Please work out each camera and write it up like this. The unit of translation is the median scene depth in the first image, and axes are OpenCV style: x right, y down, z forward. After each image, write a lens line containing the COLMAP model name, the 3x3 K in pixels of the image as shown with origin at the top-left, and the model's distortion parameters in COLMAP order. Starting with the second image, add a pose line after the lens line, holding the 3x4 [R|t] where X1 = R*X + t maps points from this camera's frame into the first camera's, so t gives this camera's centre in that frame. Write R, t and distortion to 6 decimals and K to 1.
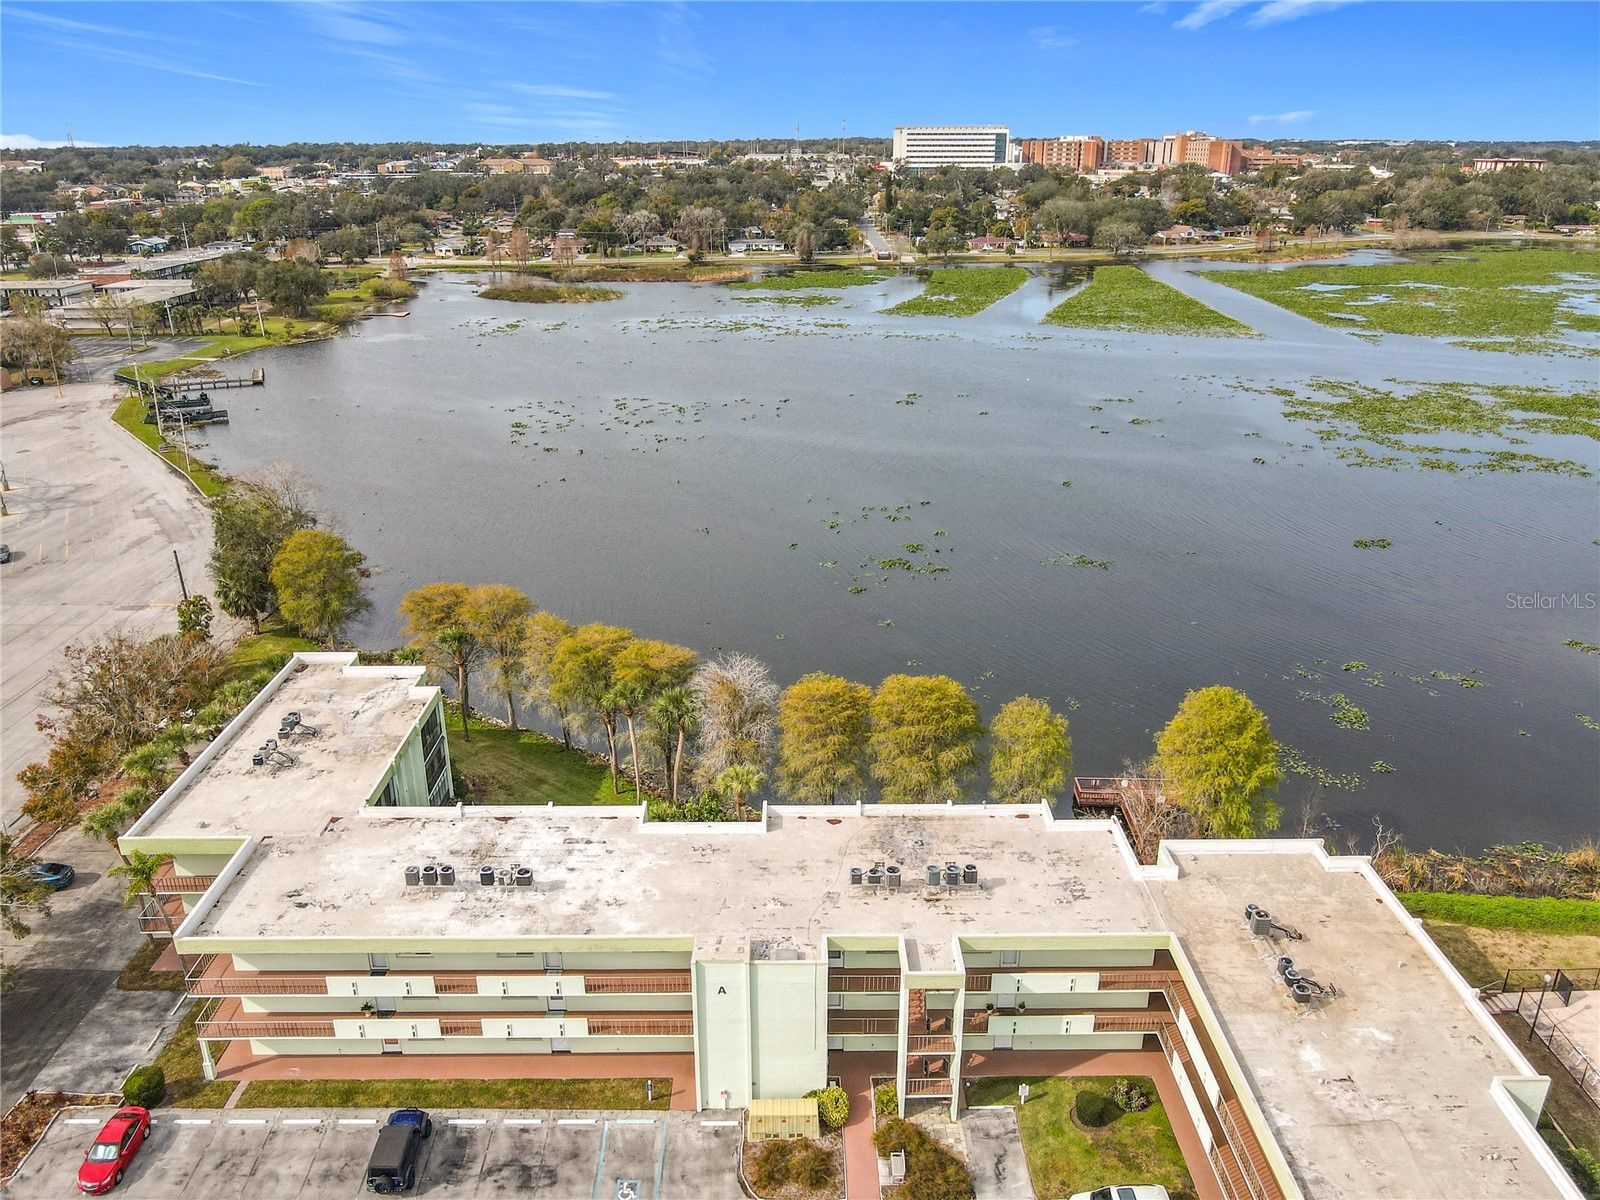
lens RADIAL K [[1225.1, 0, 795.7], [0, 1225.1, 600.1], [0, 0, 1]] dist [-0.021312, 0.008585]
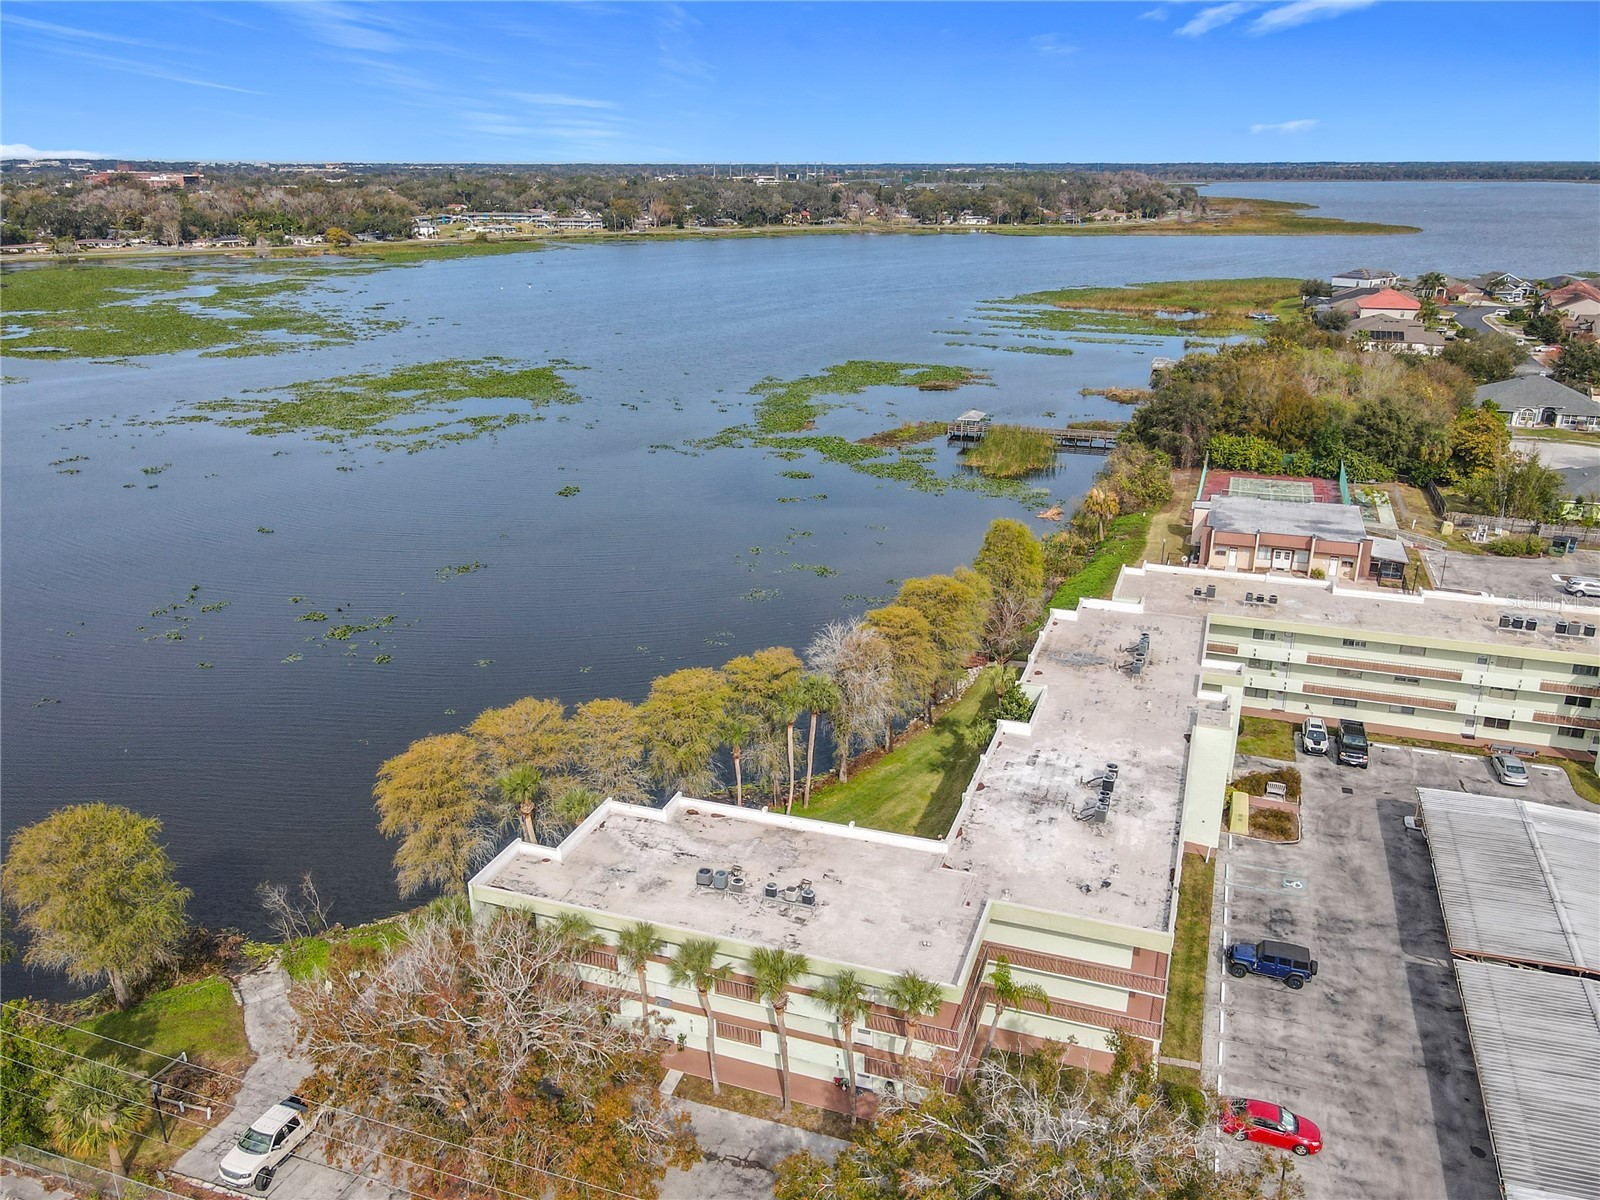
lens RADIAL K [[1243.6, 0, 799.5], [0, 1243.6, 608.9], [0, 0, 1]] dist [0.002444, 0.032741]
pose [[0.338695, -0.318342, 0.885406, -0.261493], [0.336052, 0.919885, 0.202188, -0.050752], [-0.878837, 0.229062, 0.418540, 0.143000]]
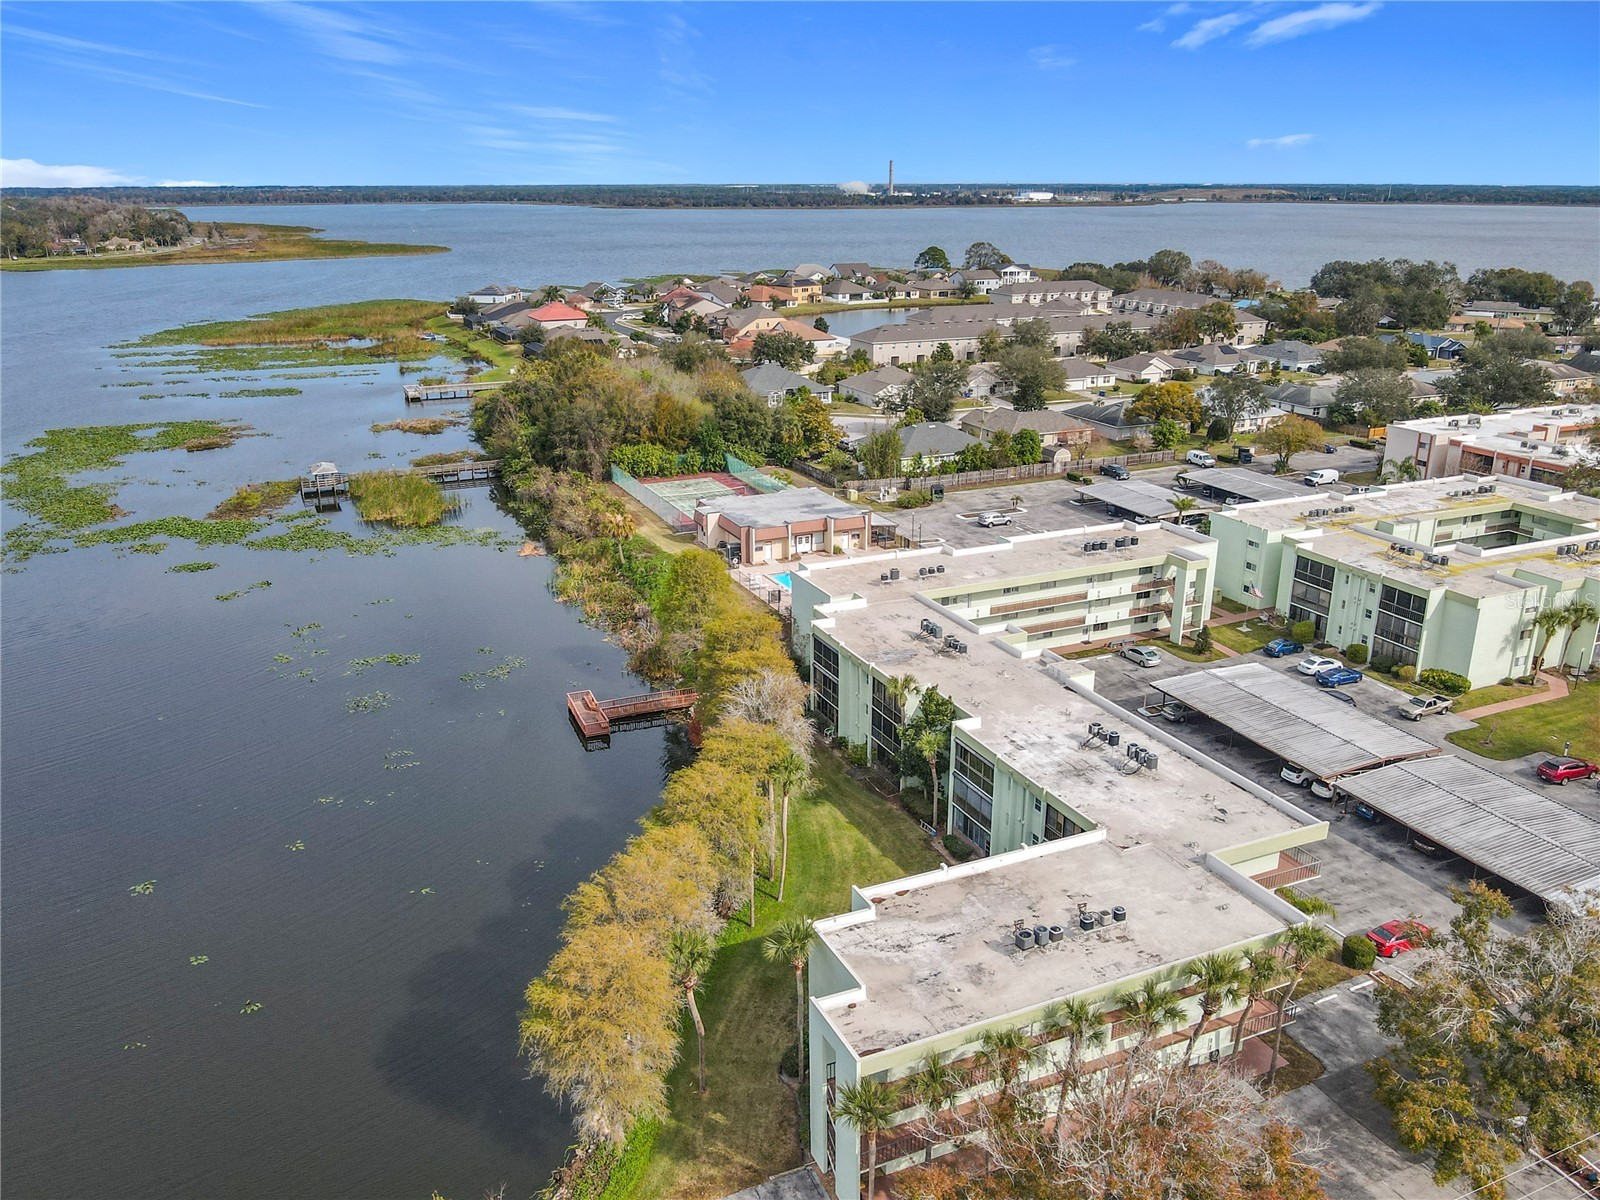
lens RADIAL K [[1265.8, 0, 800.0], [0, 1265.8, 600.0], [0, 0, 1]] dist [-0.040160, 0.063331]
pose [[-0.407315, -0.286775, 0.867096, -0.240761], [0.327212, 0.840571, 0.431709, -0.113373], [-0.852659, 0.459565, -0.248541, 0.303166]]
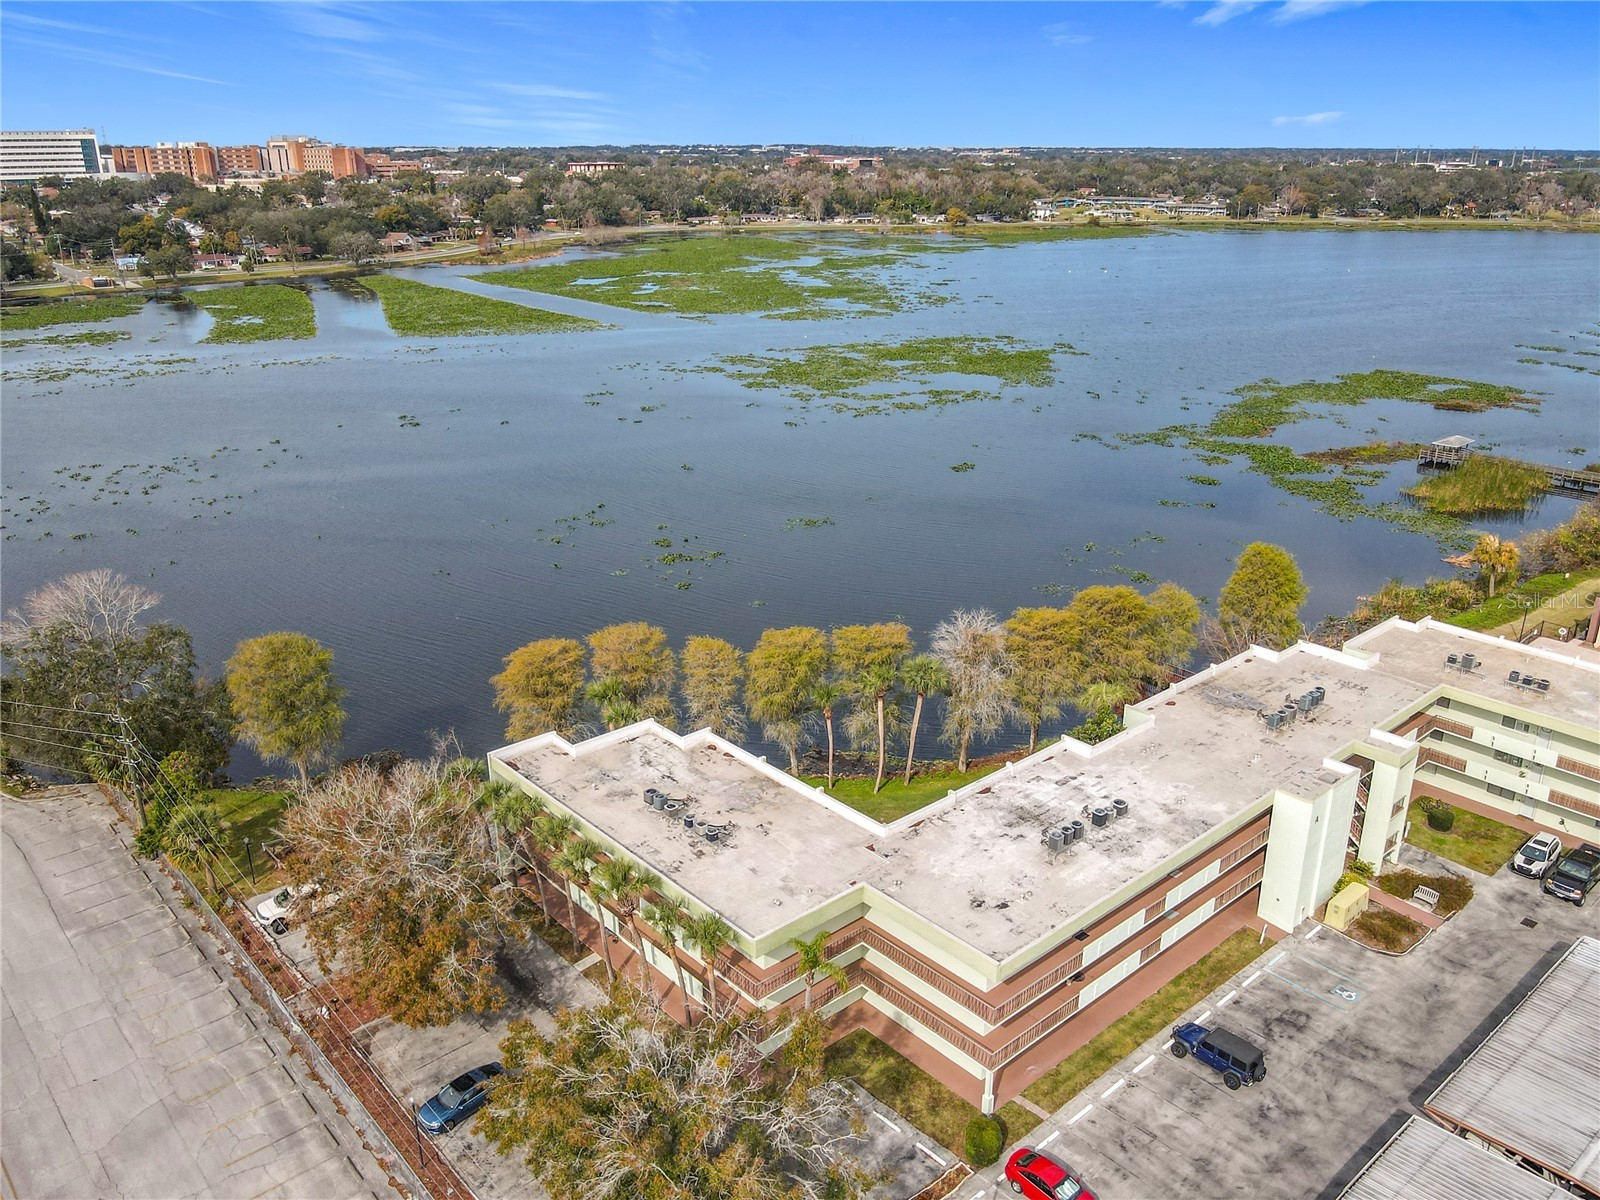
lens RADIAL K [[1246.4, 0, 800.0], [0, 1246.4, 600.0], [0, 0, 1]] dist [-0.004222, 0.013110]
pose [[0.752124, -0.224321, 0.619669, -0.213507], [0.232212, 0.970189, 0.069361, -0.019068], [-0.616755, 0.091727, 0.781792, 0.056256]]
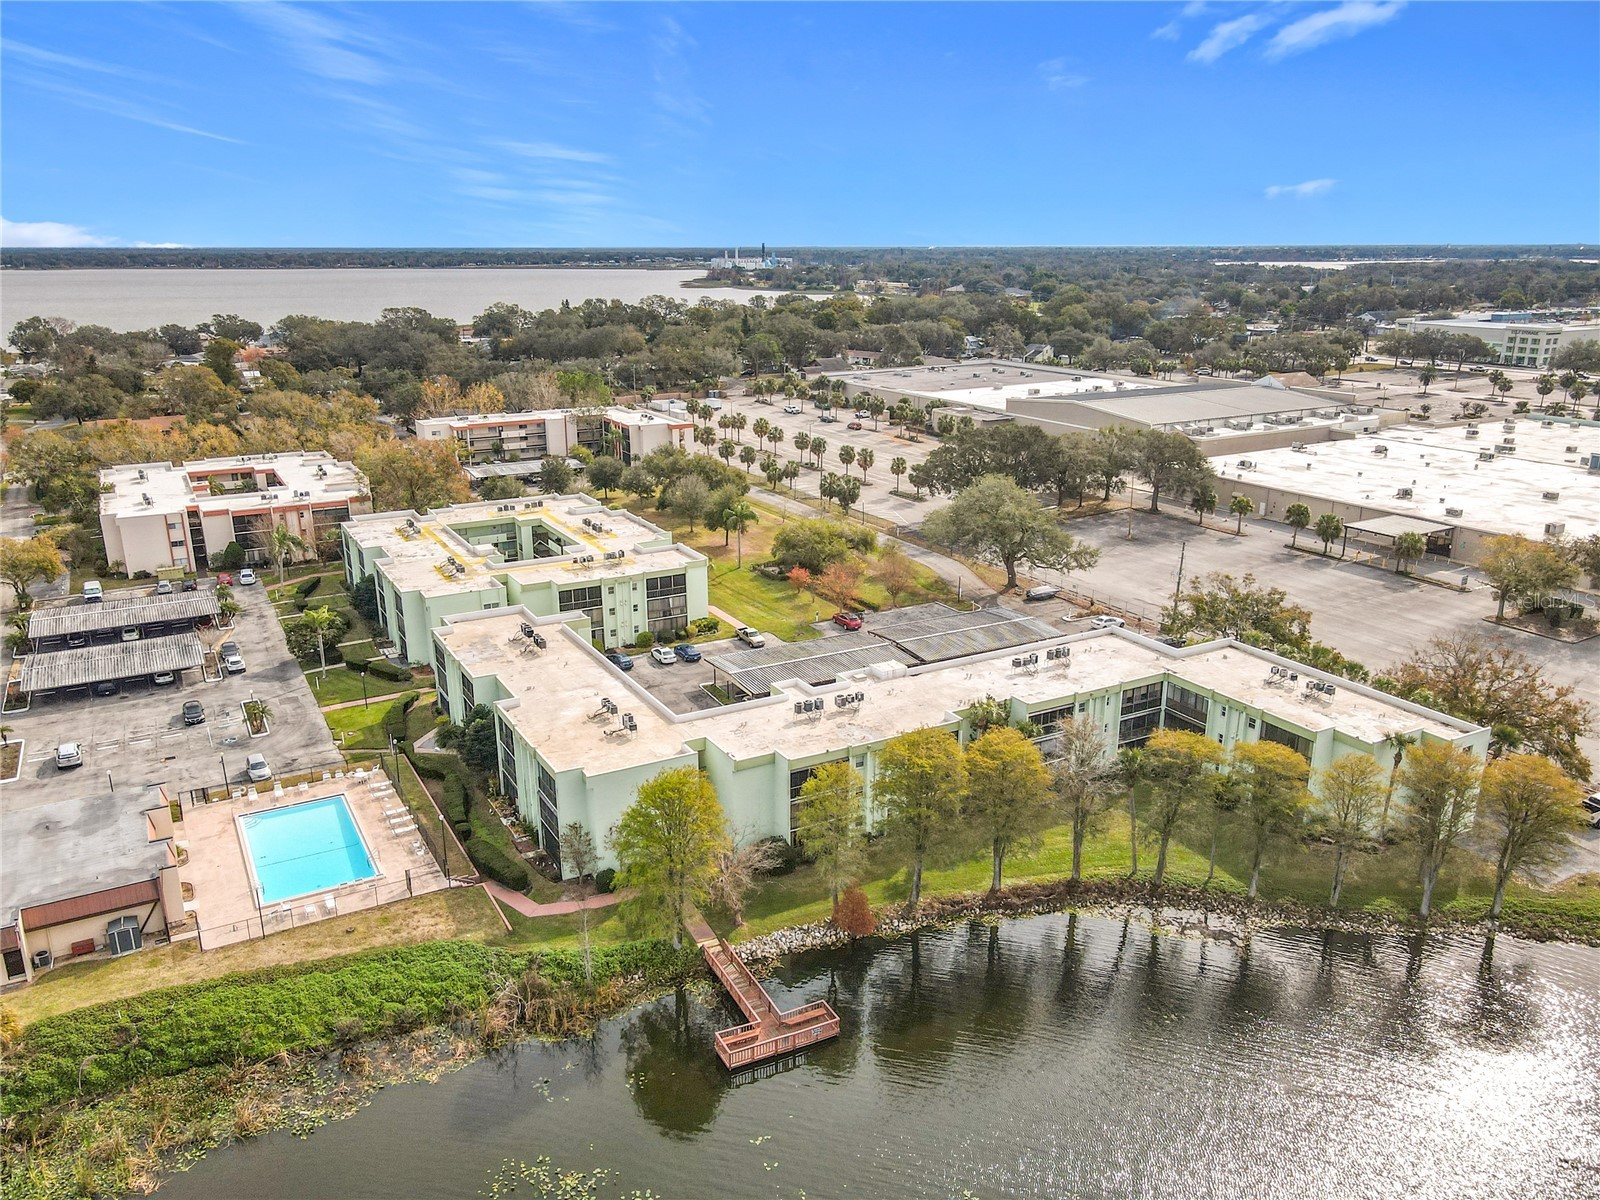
lens RADIAL K [[1162.4, 0, 798.5], [0, 1162.4, 658.7], [0, 0, 1]] dist [-0.006736, 0.032550]
pose [[-0.876788, 0.165249, -0.451592, 0.162193], [-0.168057, 0.774586, 0.609733, -0.147348], [0.450554, 0.610500, -0.651376, 0.382912]]
